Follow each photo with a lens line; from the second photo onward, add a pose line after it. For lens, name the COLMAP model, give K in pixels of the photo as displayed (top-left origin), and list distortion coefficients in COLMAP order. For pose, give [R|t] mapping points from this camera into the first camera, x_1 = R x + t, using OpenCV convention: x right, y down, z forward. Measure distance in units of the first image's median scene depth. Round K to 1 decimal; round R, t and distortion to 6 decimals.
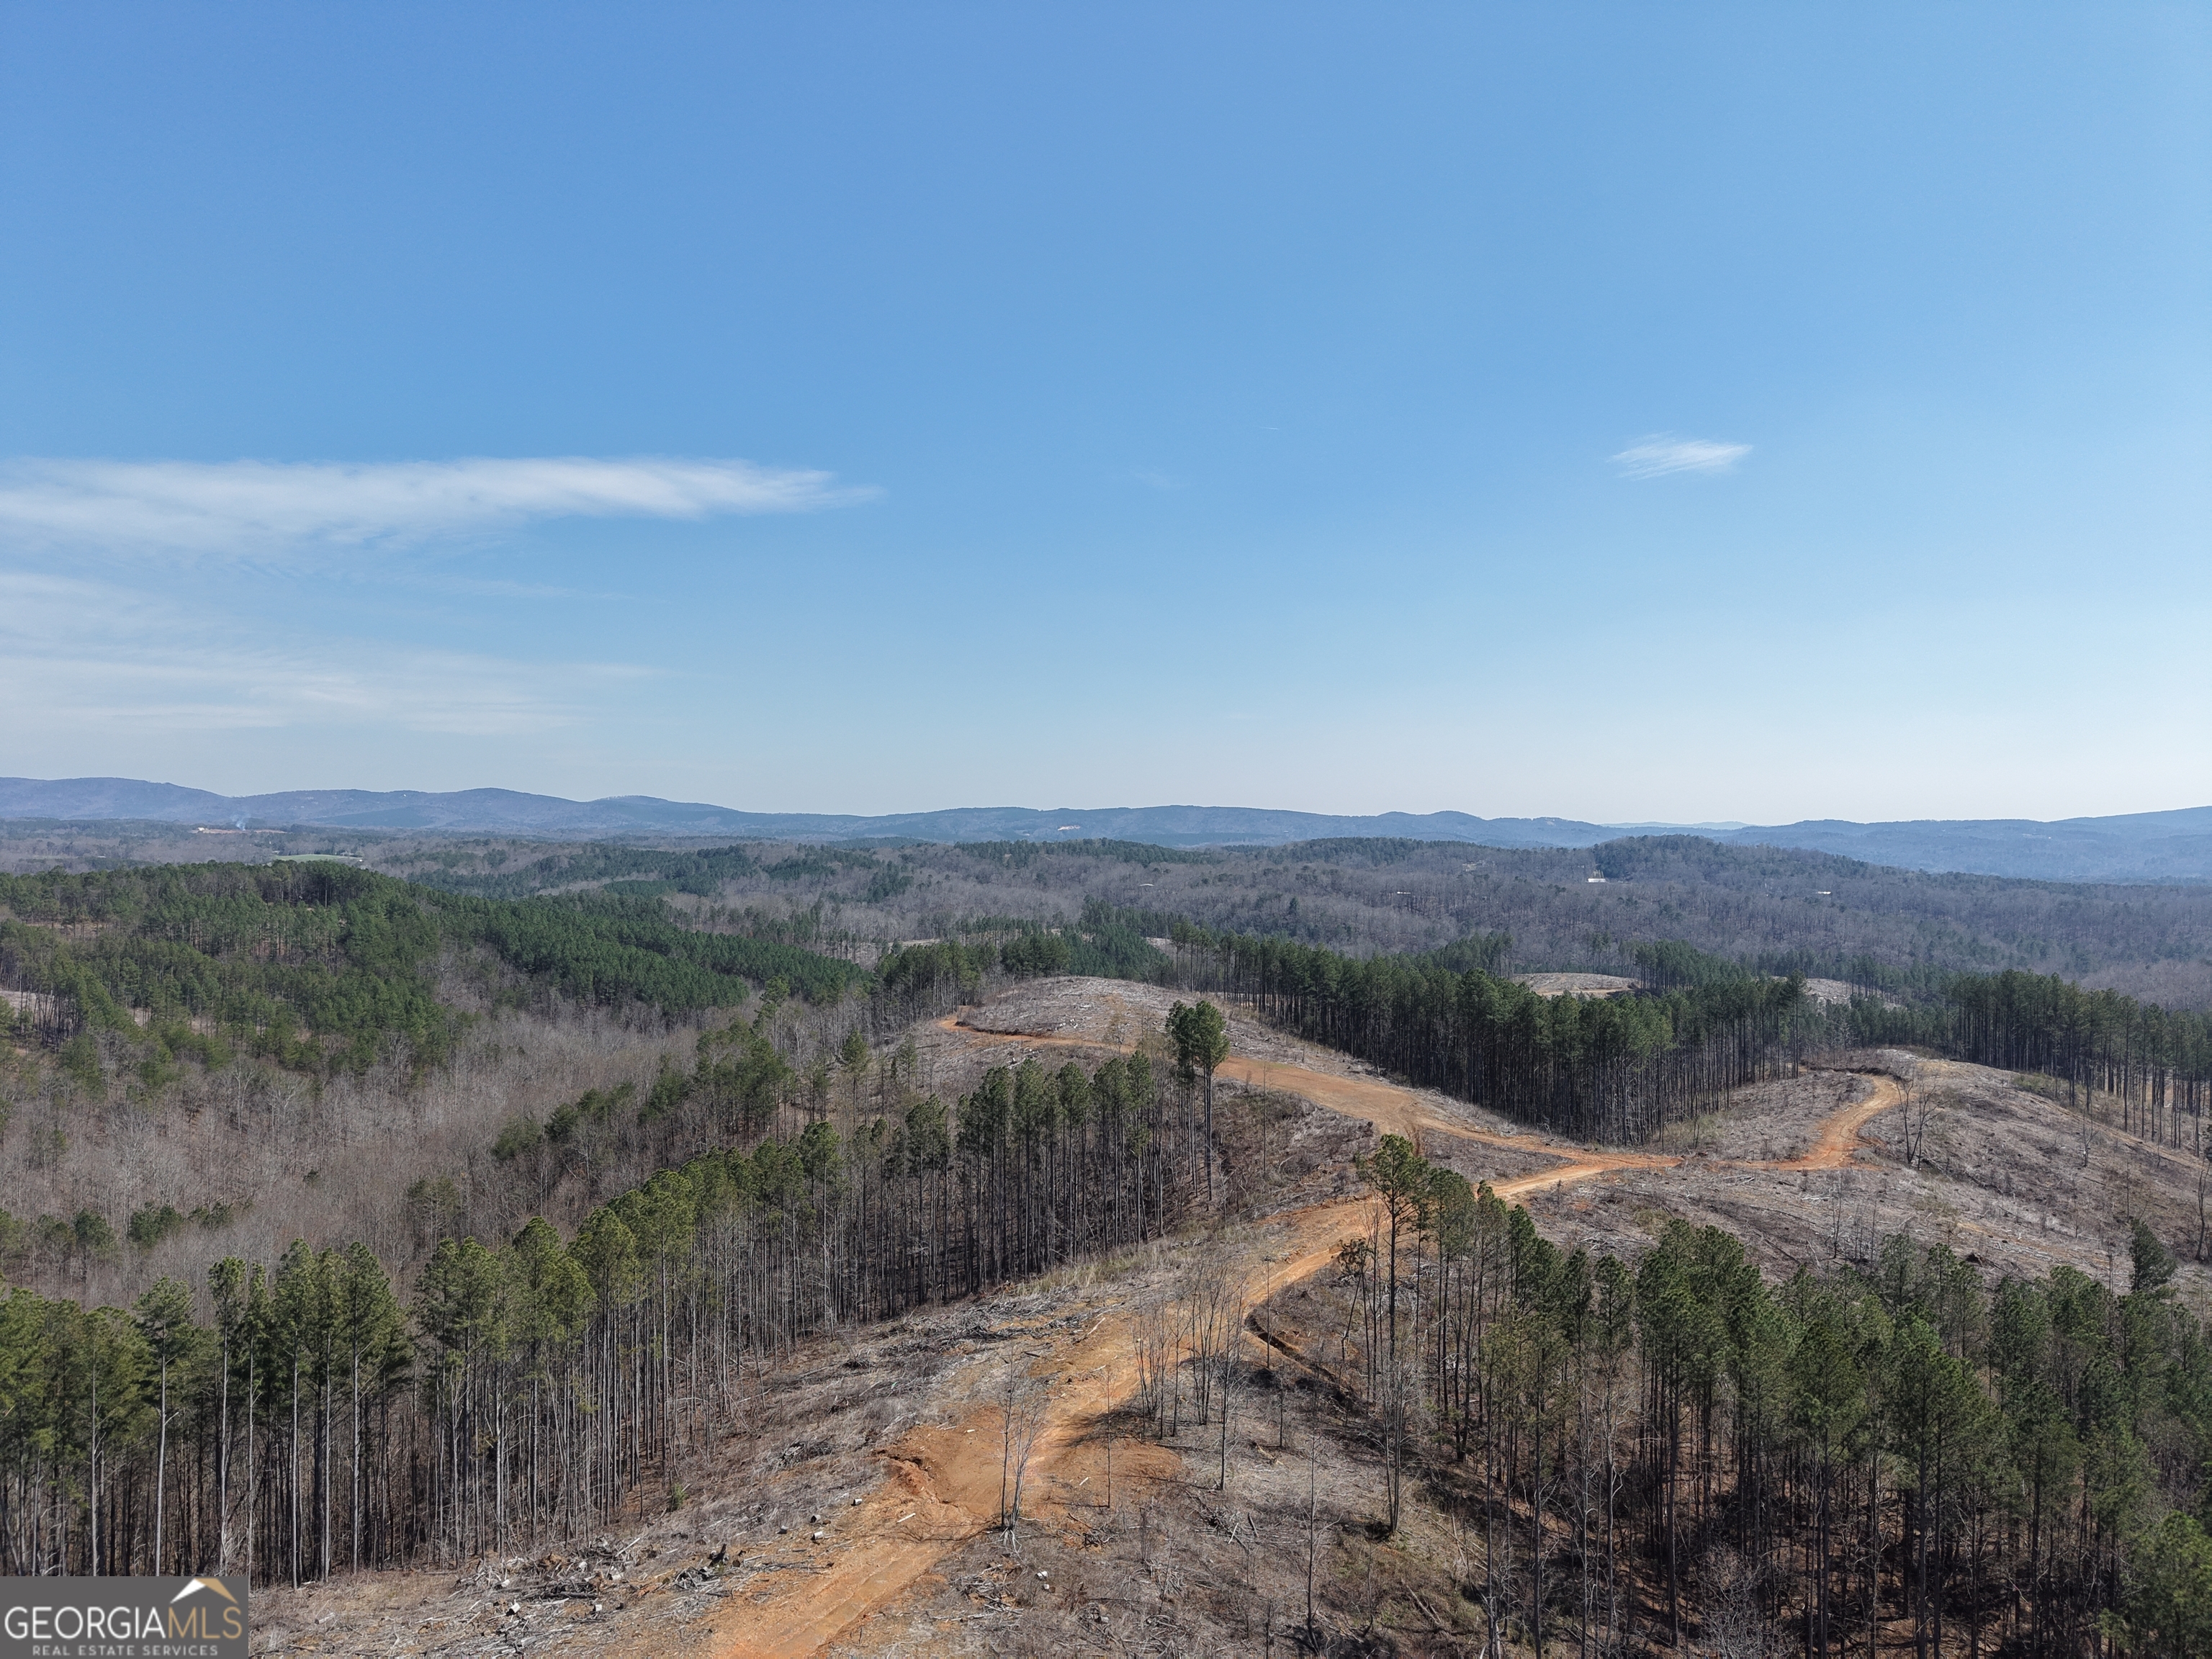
lens RADIAL K [[1476.4, 0, 1111.8], [0, 1476.4, 822.1], [0, 0, 1]] dist [0.017378, -0.015242]
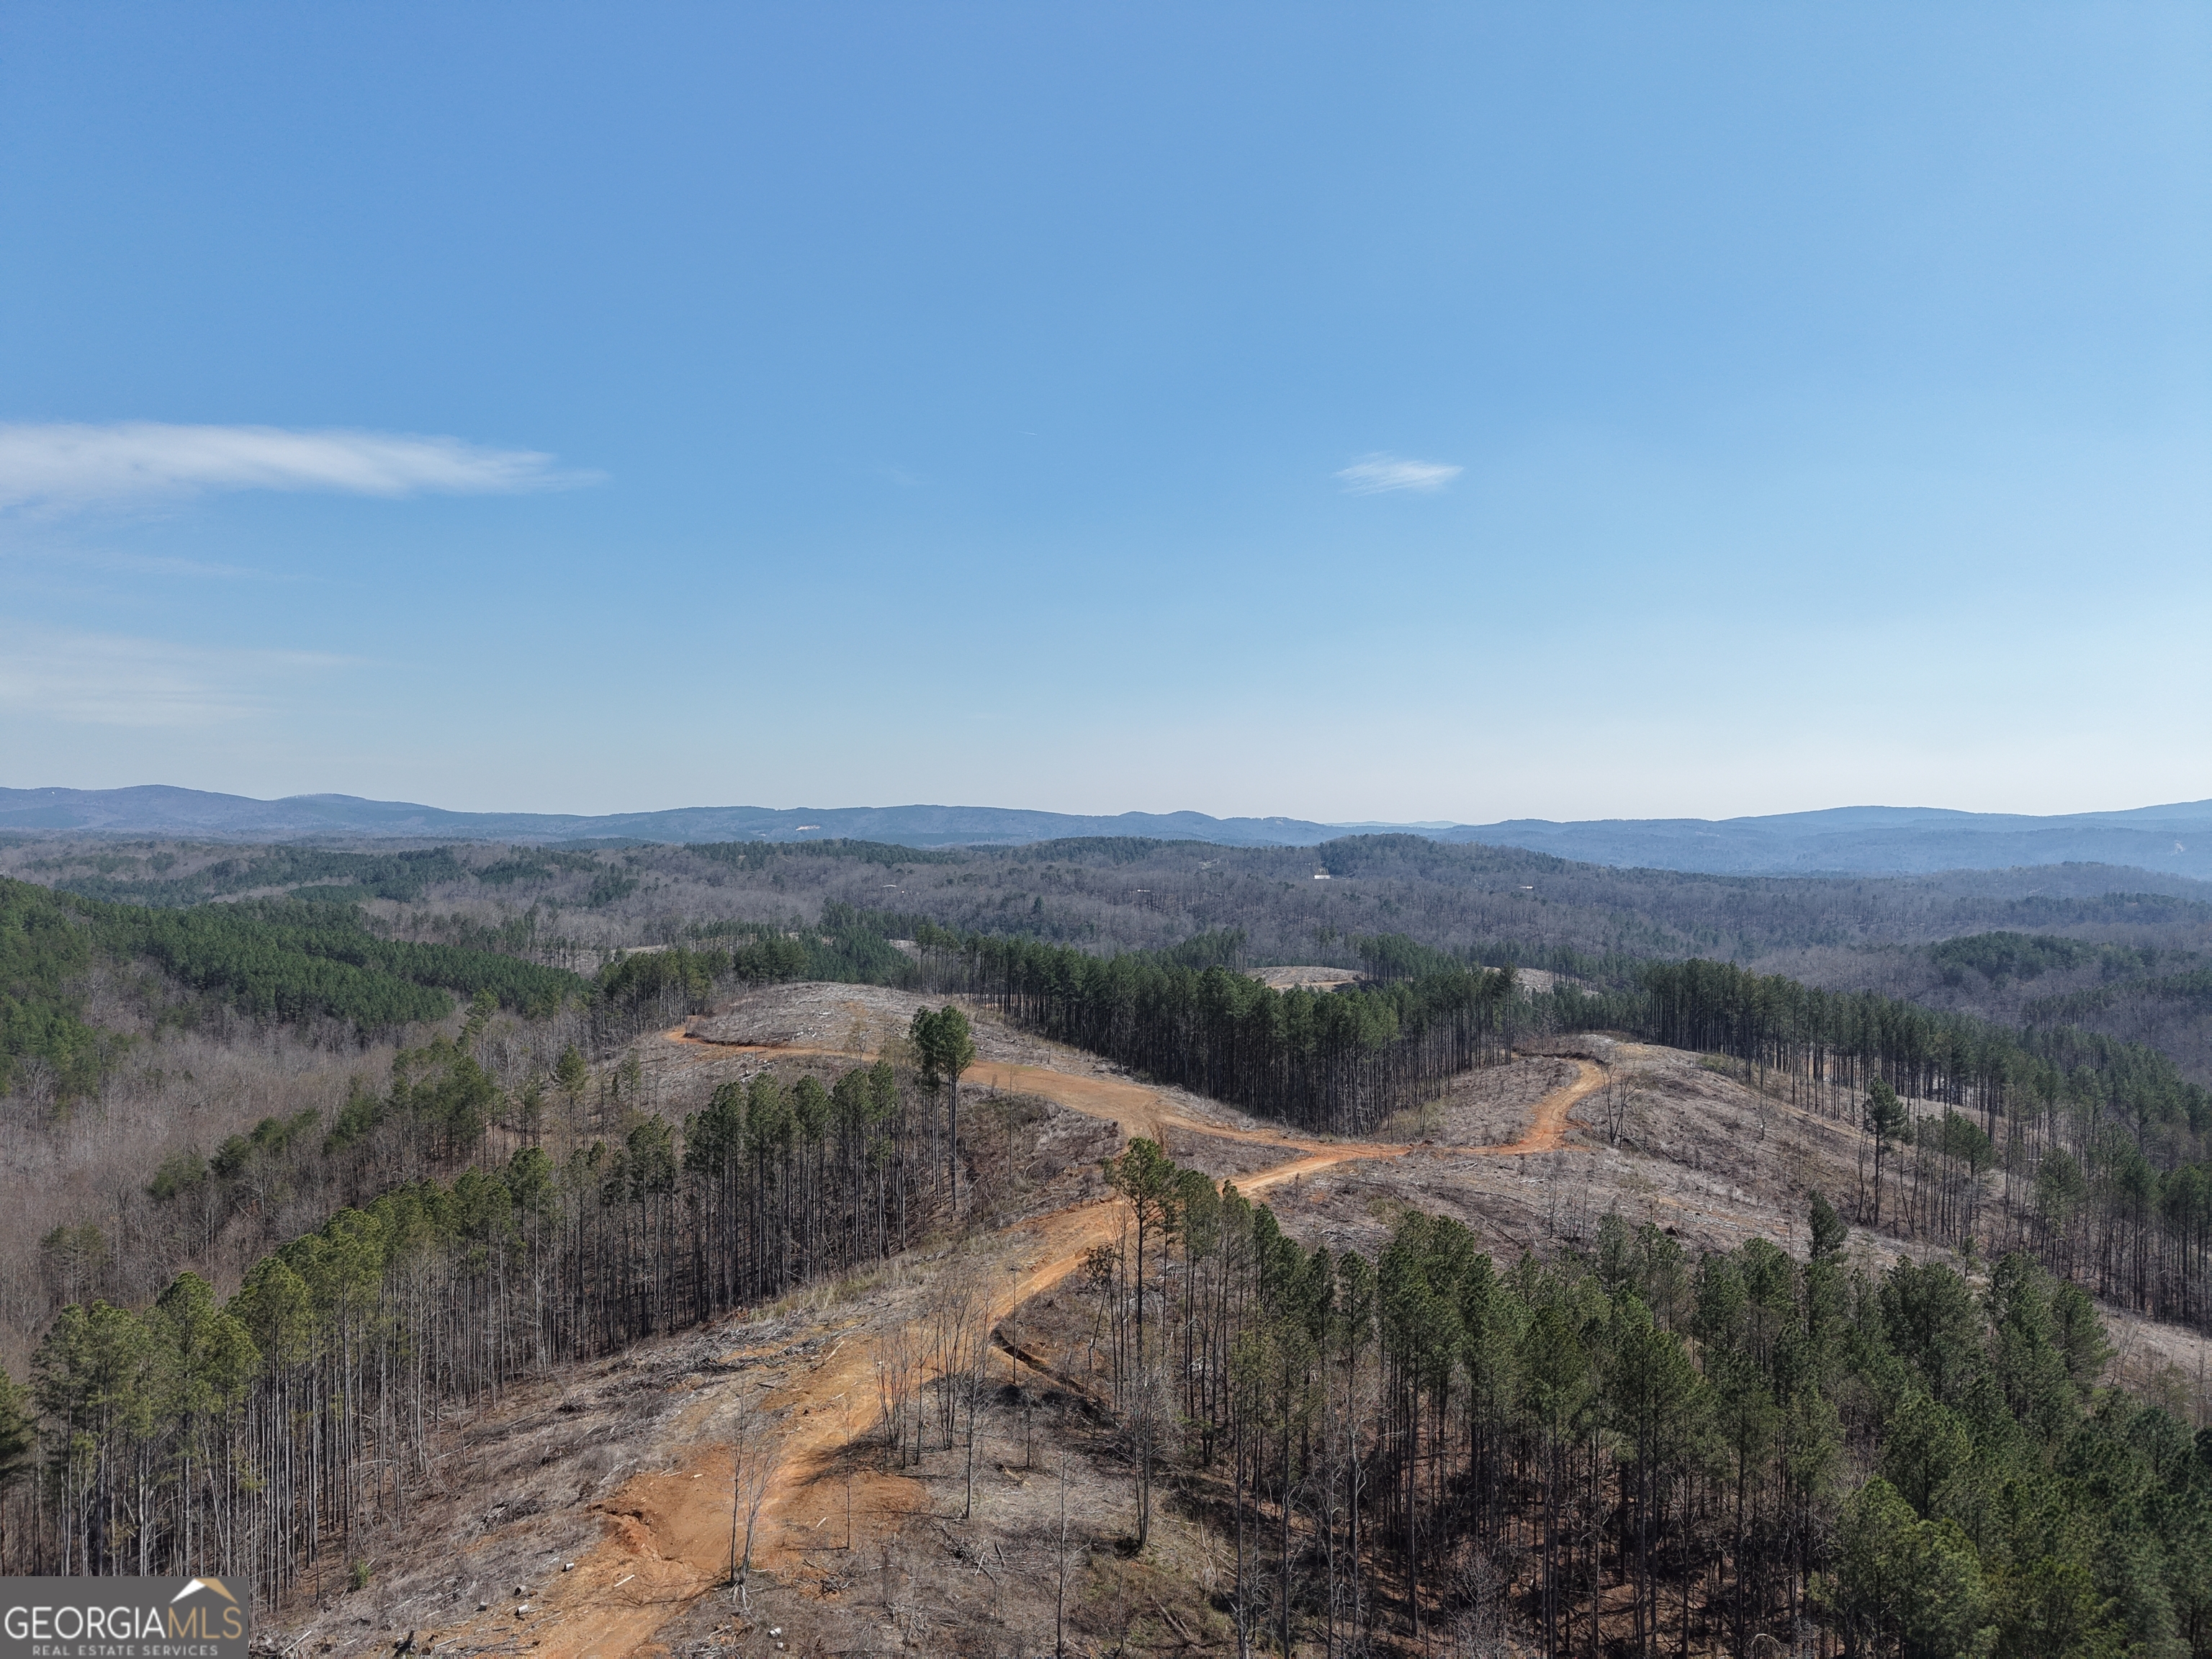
lens RADIAL K [[1465.1, 0, 1110.1], [0, 1465.1, 825.9], [0, 0, 1]] dist [0.058689, -0.072725]
pose [[0.984918, -0.001323, 0.173015, -0.000036], [0.000831, 0.999995, 0.002913, -0.000233], [-0.173018, -0.002725, 0.984915, 0.008564]]
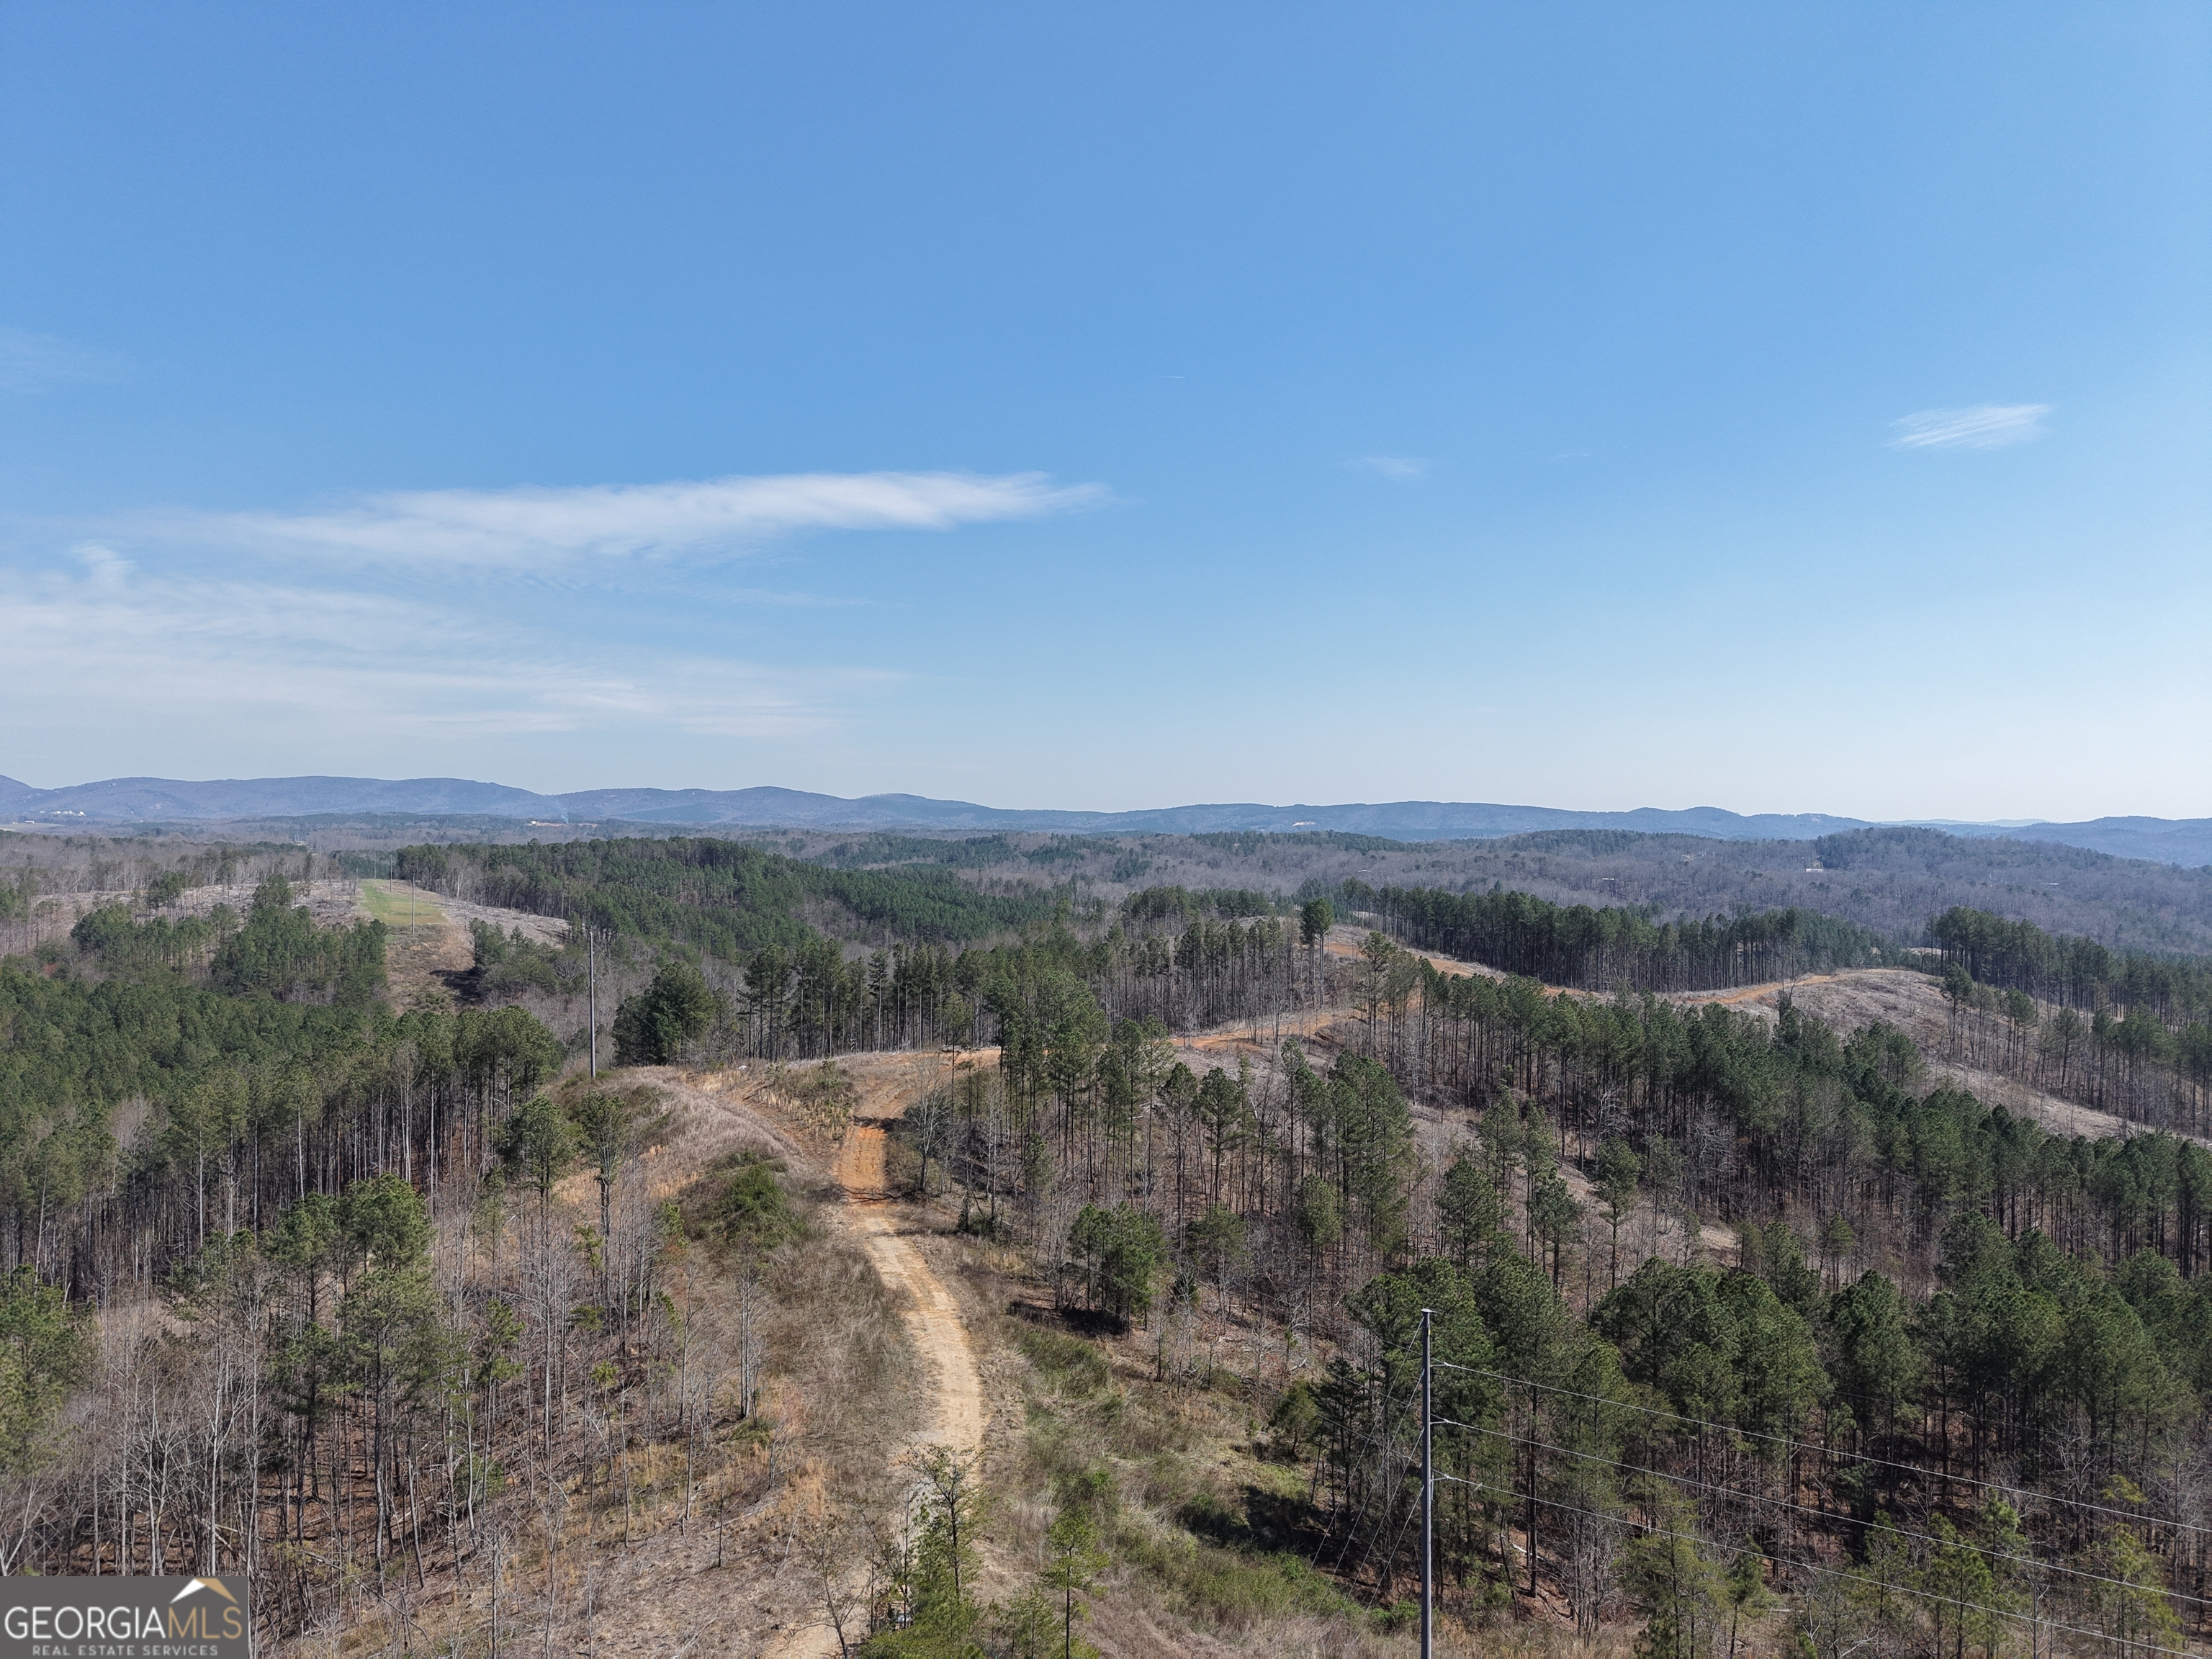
lens RADIAL K [[1460.6, 0, 1111.6], [0, 1460.6, 827.5], [0, 0, 1]] dist [0.082373, -0.110287]
pose [[0.986730, 0.001817, -0.162357, 0.042261], [-0.000925, 0.999984, 0.005568, 0.013492], [0.162365, -0.005344, 0.986716, -0.304129]]
